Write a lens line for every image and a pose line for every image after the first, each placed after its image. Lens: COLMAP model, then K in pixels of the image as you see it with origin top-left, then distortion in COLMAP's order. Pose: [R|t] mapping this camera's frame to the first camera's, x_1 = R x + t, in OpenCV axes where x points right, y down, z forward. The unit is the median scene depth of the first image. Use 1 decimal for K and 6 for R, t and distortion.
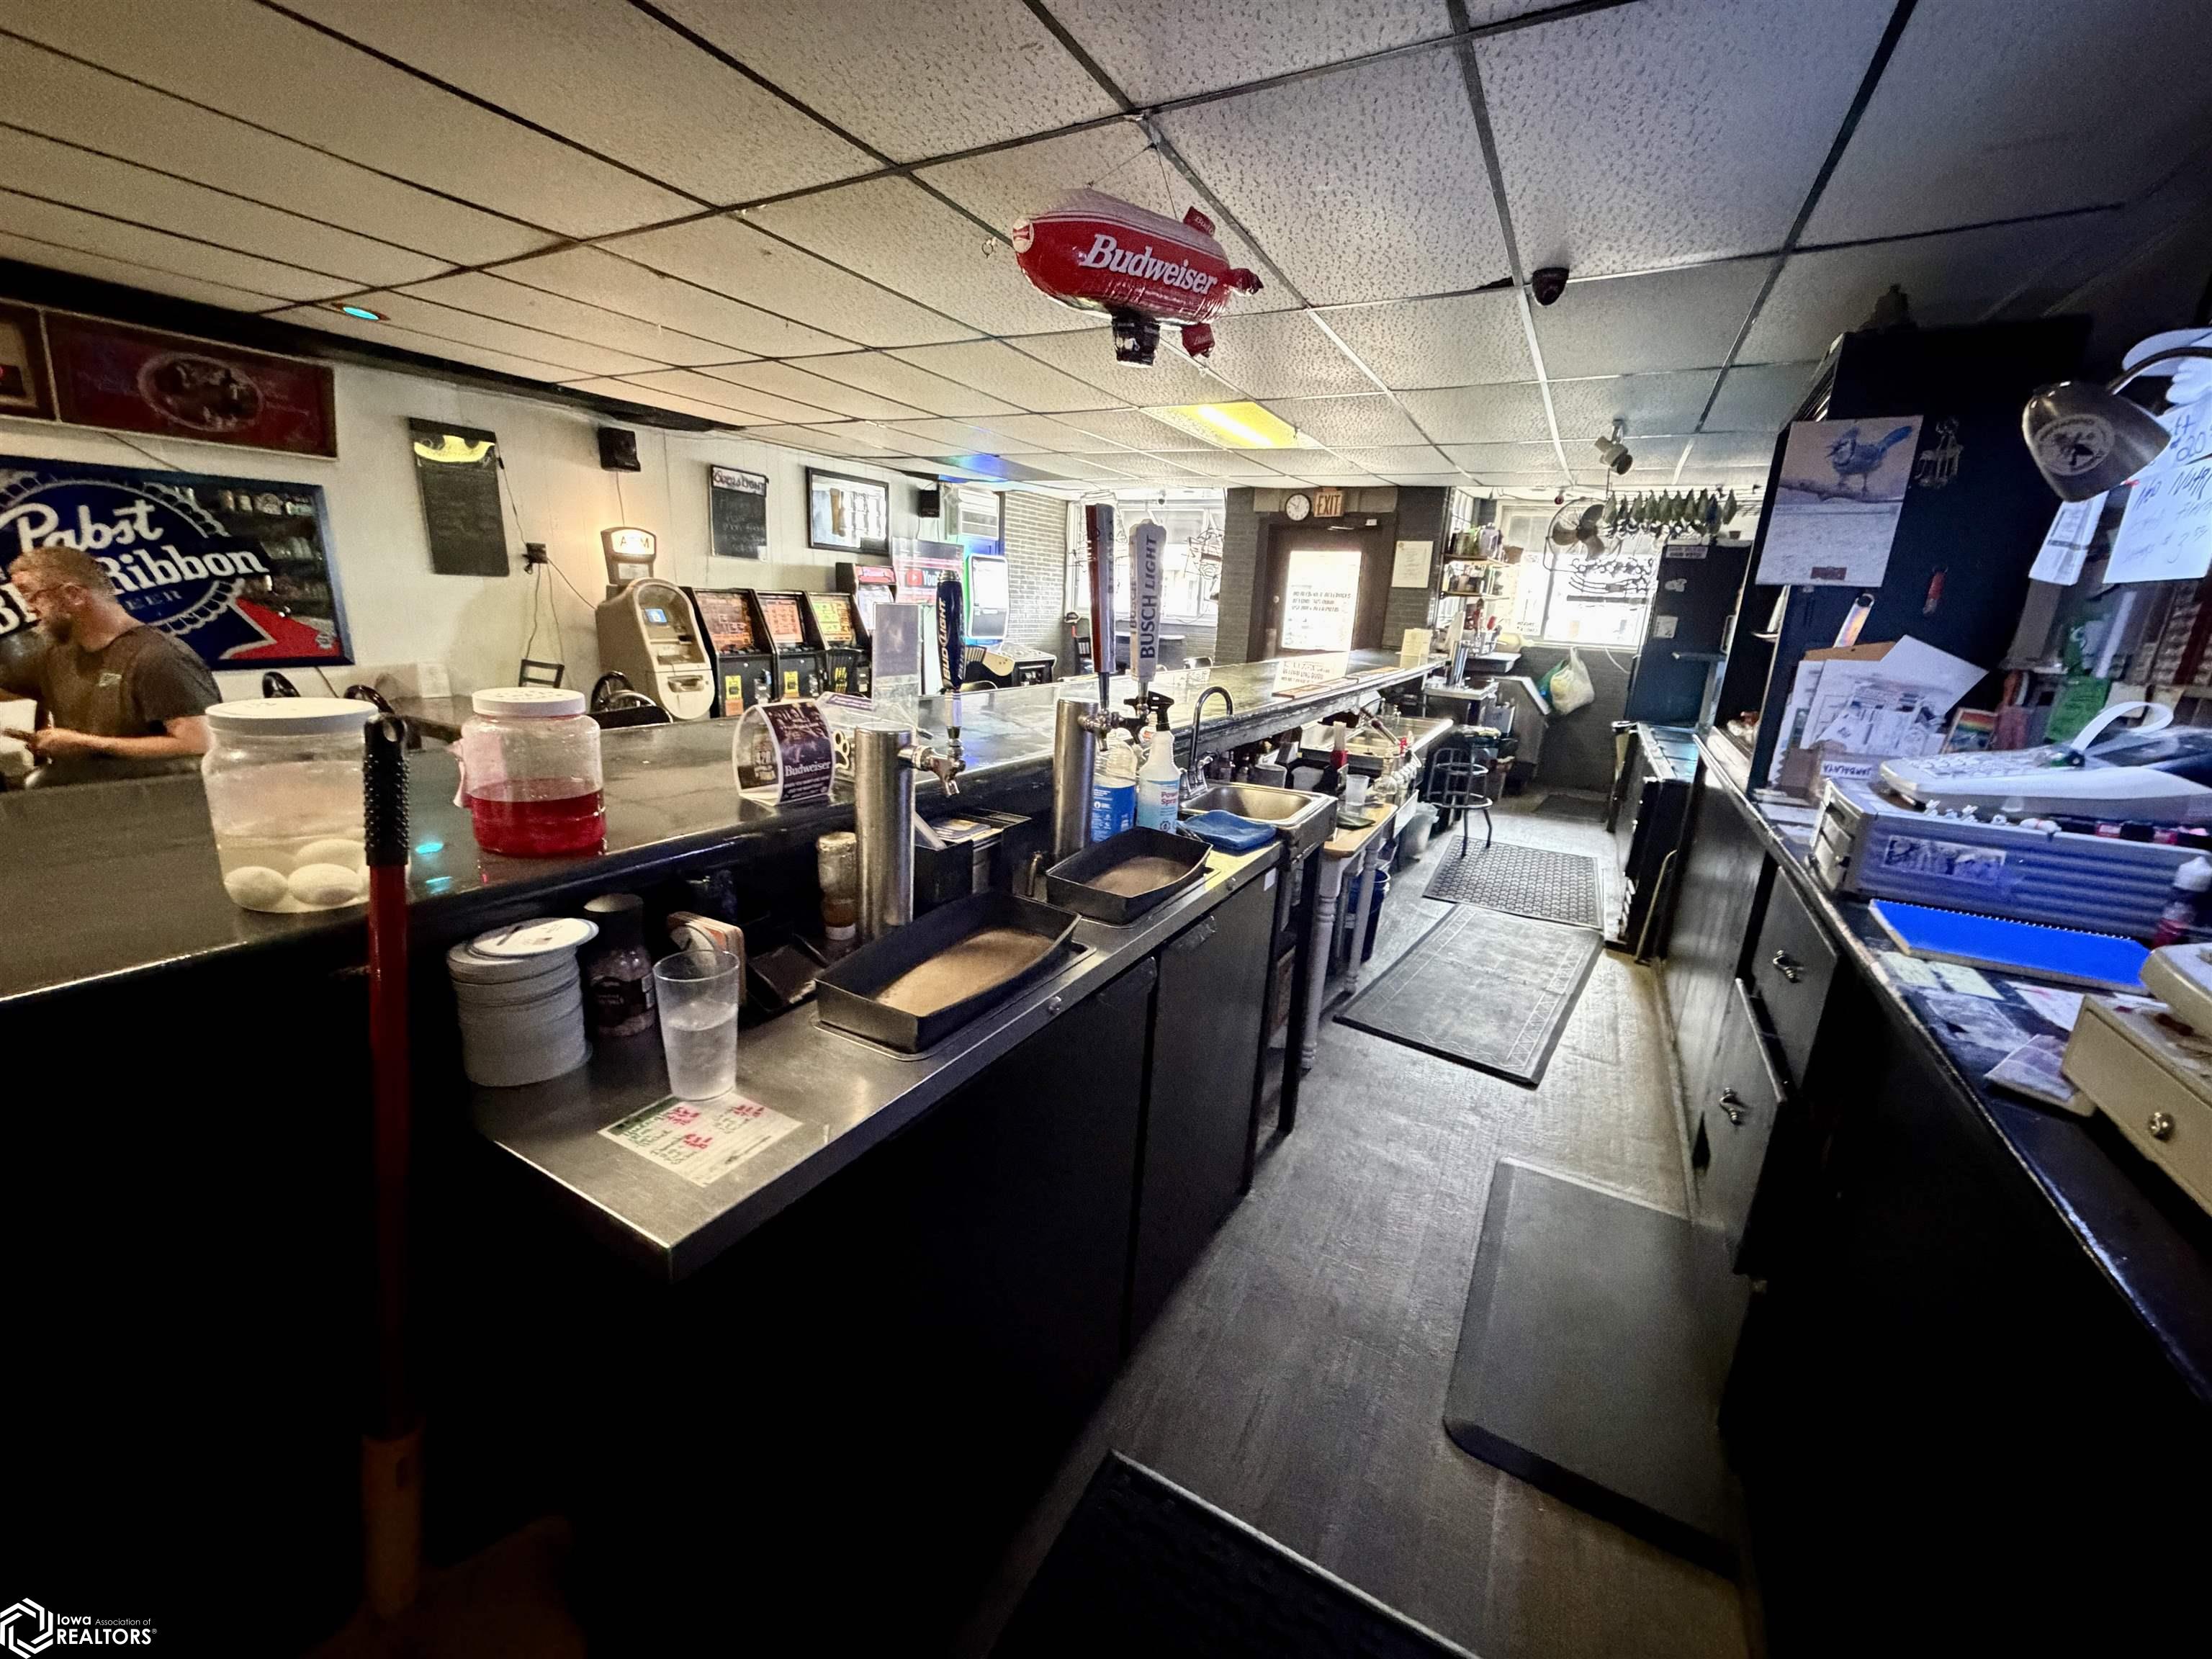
lens RADIAL K [[873.5, 0, 1092.2], [0, 873.5, 823.4], [0, 0, 1]] dist [0.000737, 0.000025]
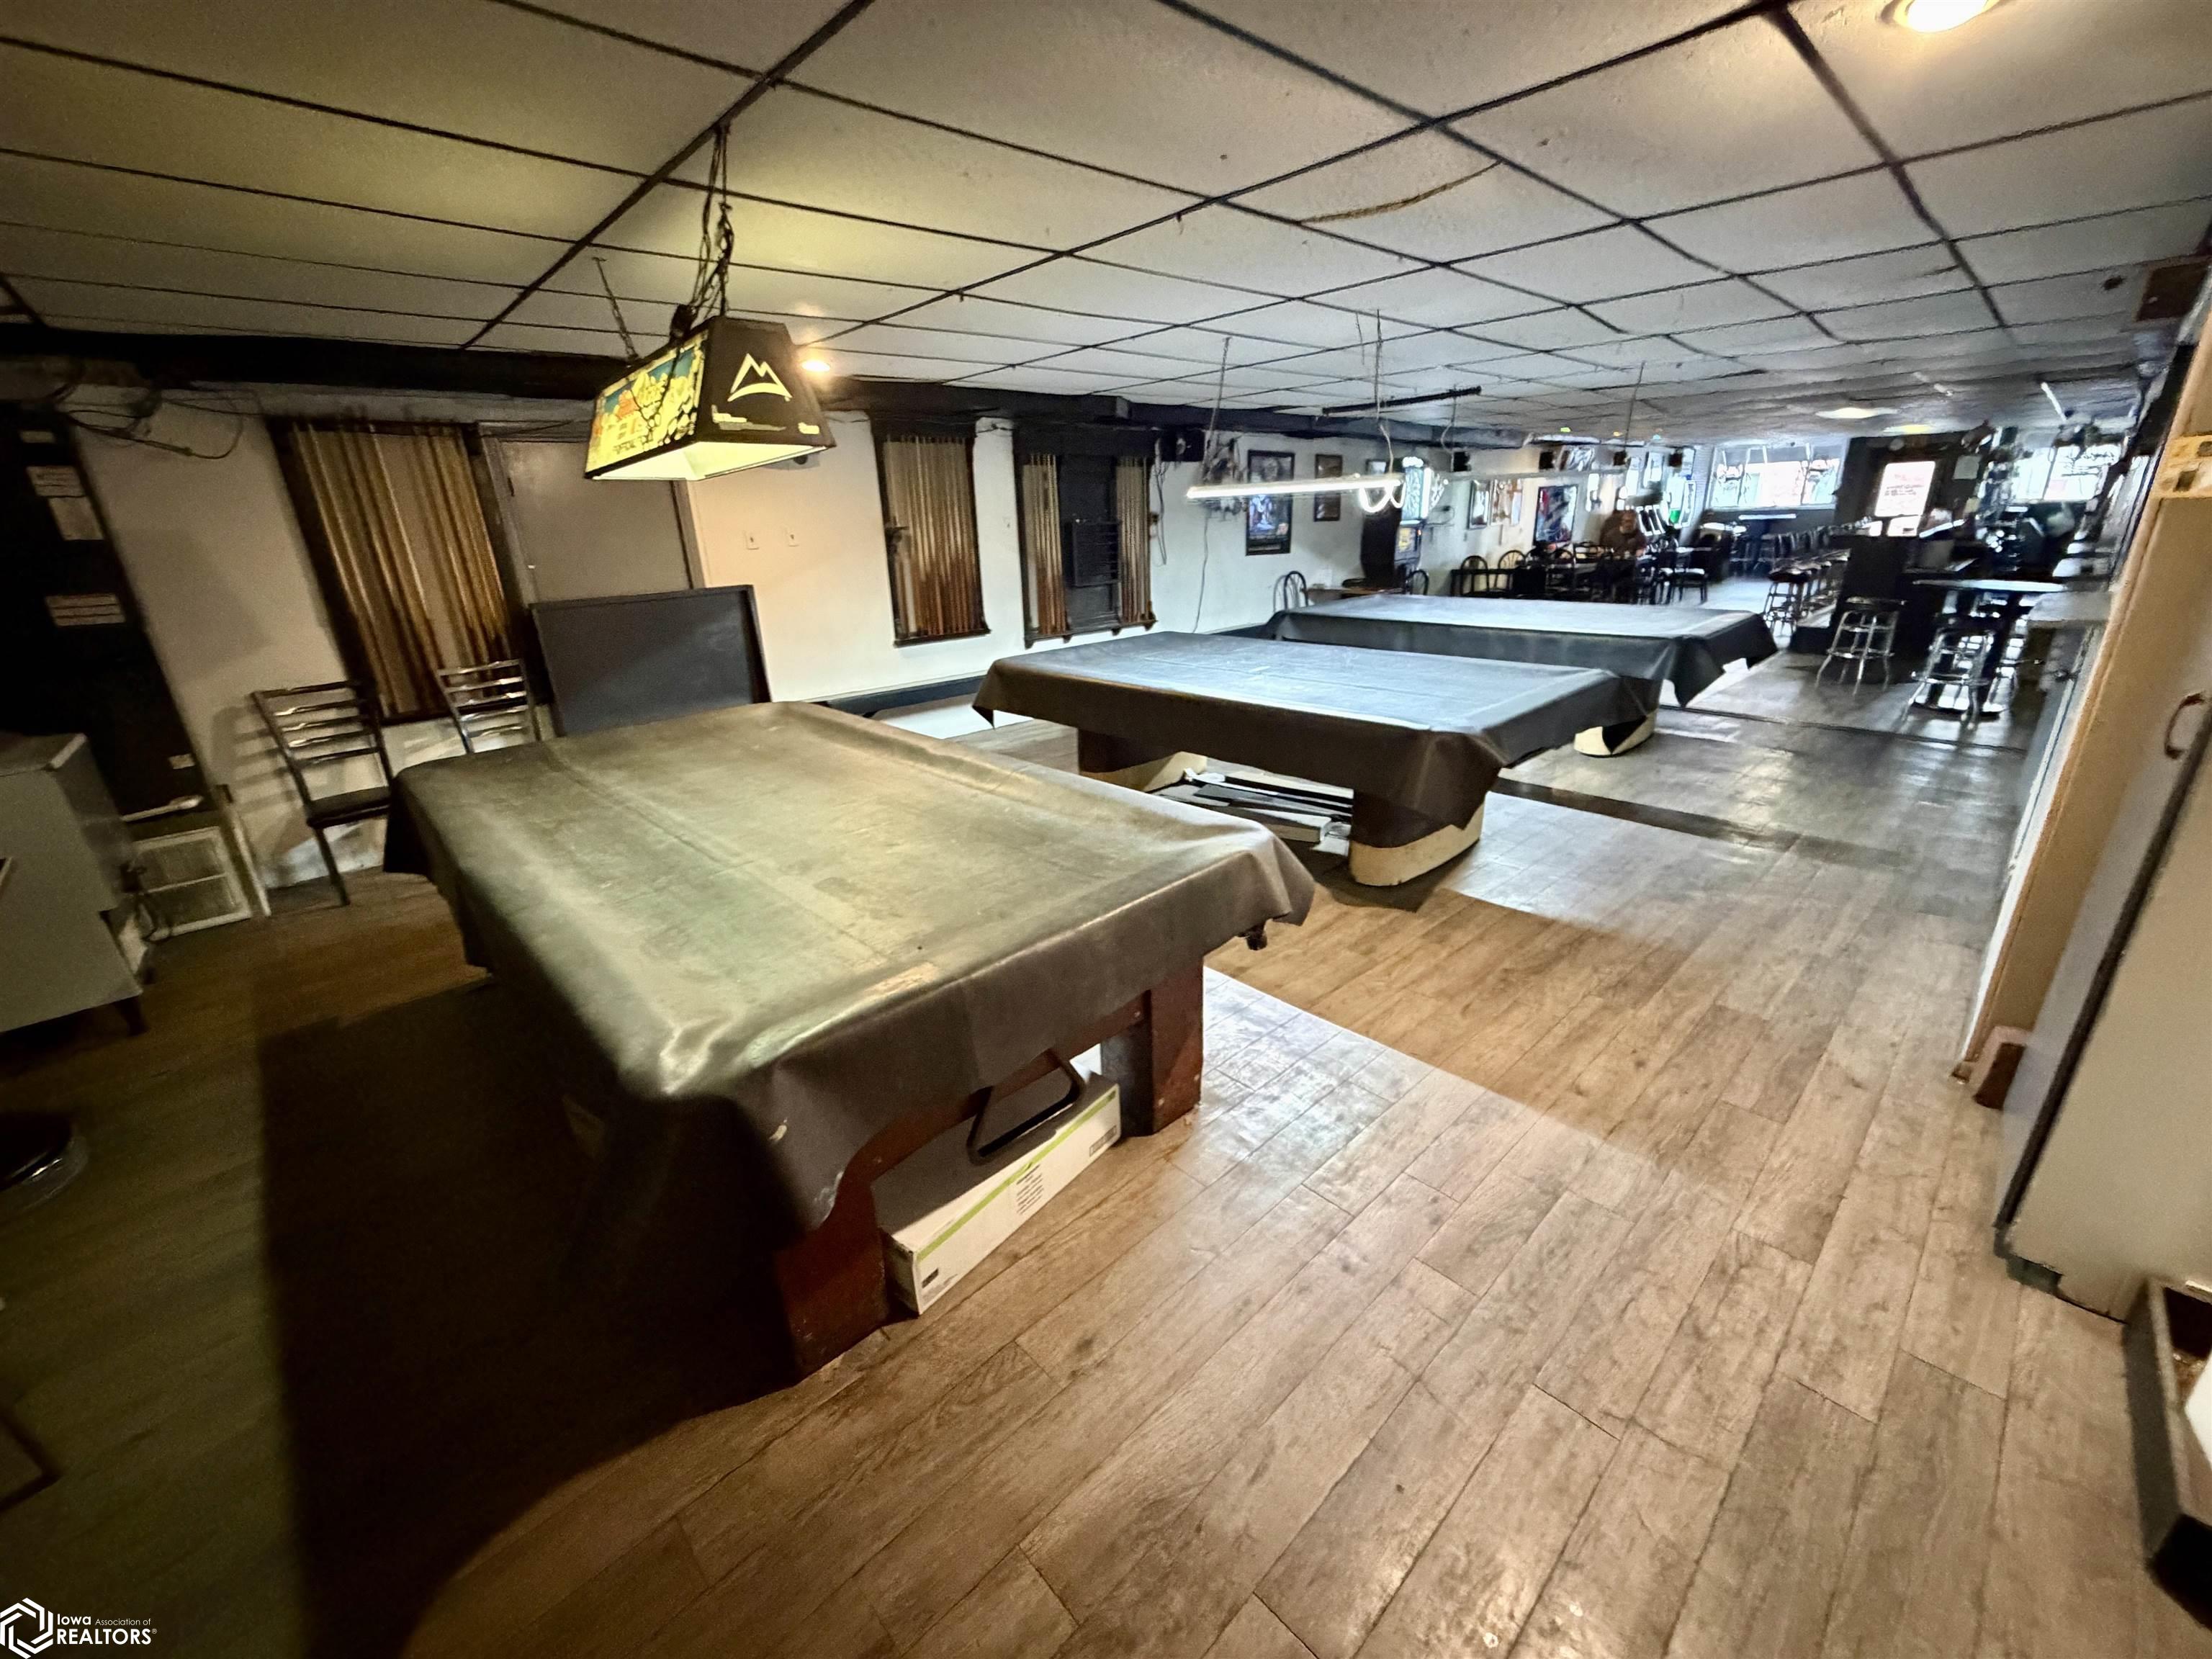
lens RADIAL K [[873.5, 0, 1104.6], [0, 873.5, 833.4], [0, 0, 1]] dist [0.000737, 0.000025]
pose [[0.950746, 0.018653, -0.309409, -0.904790], [0.014107, 0.994550, 0.103305, 0.317997], [0.309649, -0.102582, 0.945301, -1.655061]]
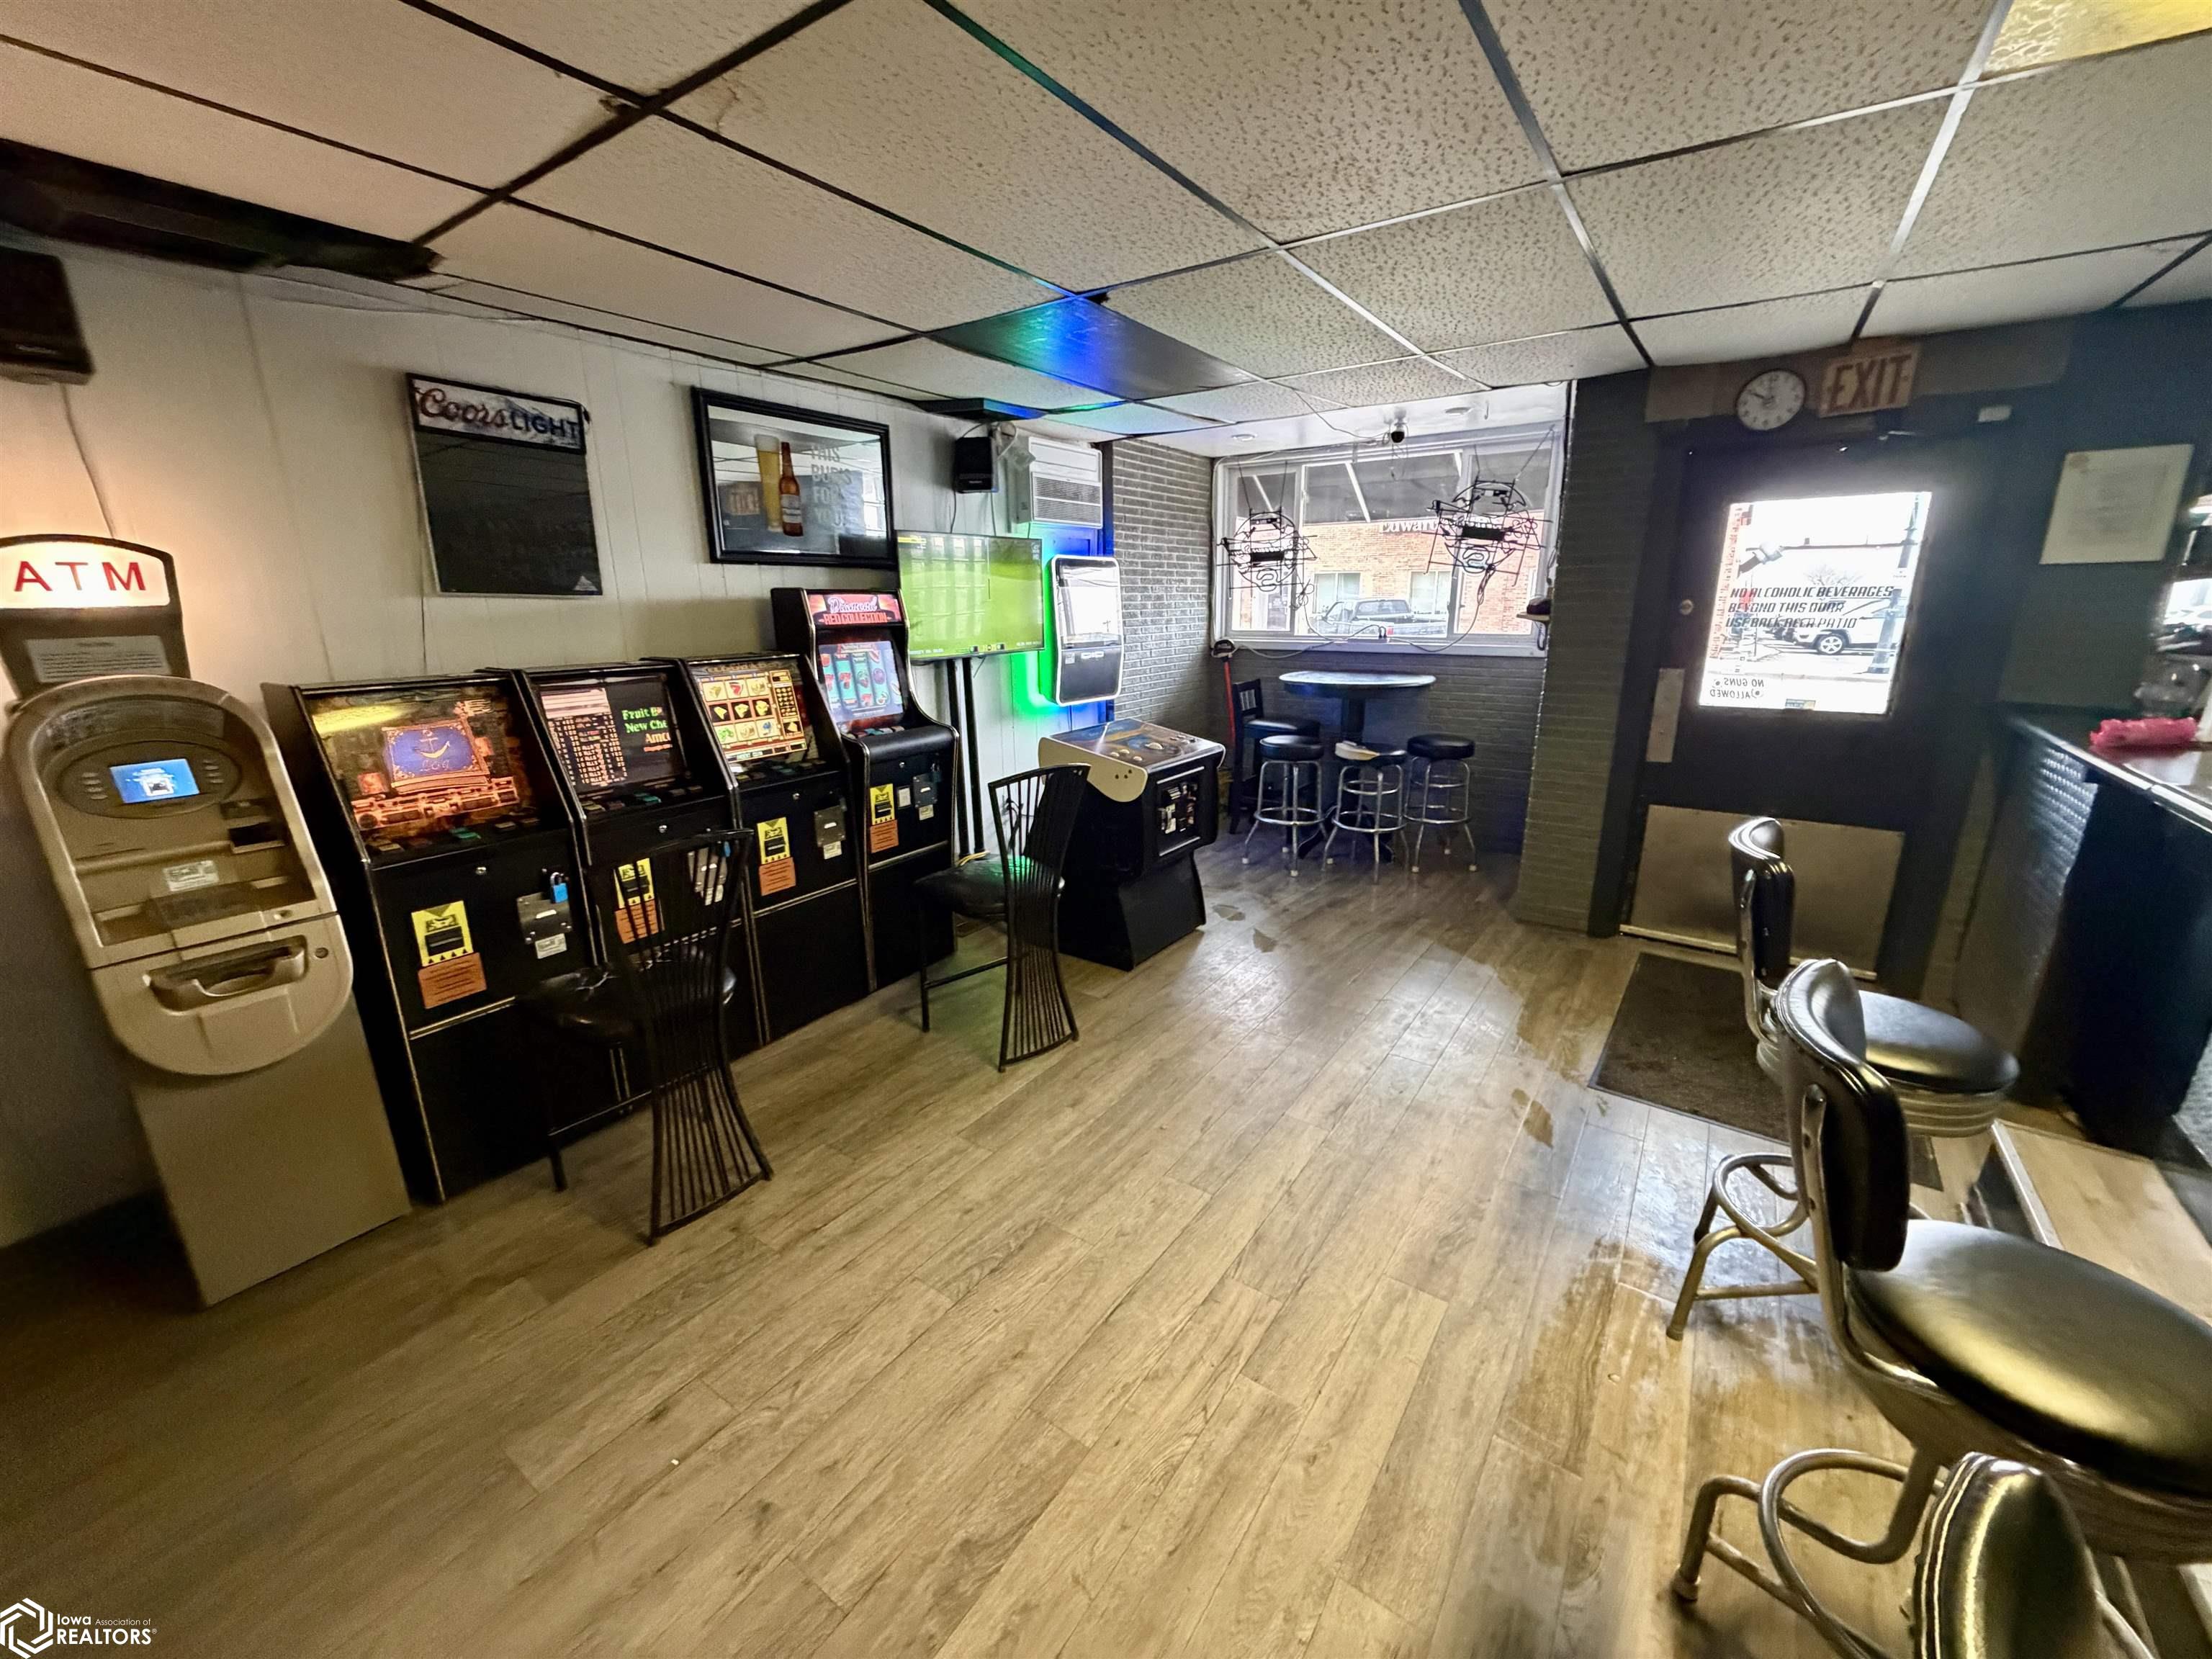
lens RADIAL K [[873.5, 0, 1102.0], [0, 873.5, 830.5], [0, 0, 1]] dist [0.000737, 0.000025]
pose [[0.993261, -0.030215, -0.111887, -0.061592], [0.030831, 0.999517, 0.003776, -0.158361], [0.111719, -0.007200, 0.993714, 0.529091]]
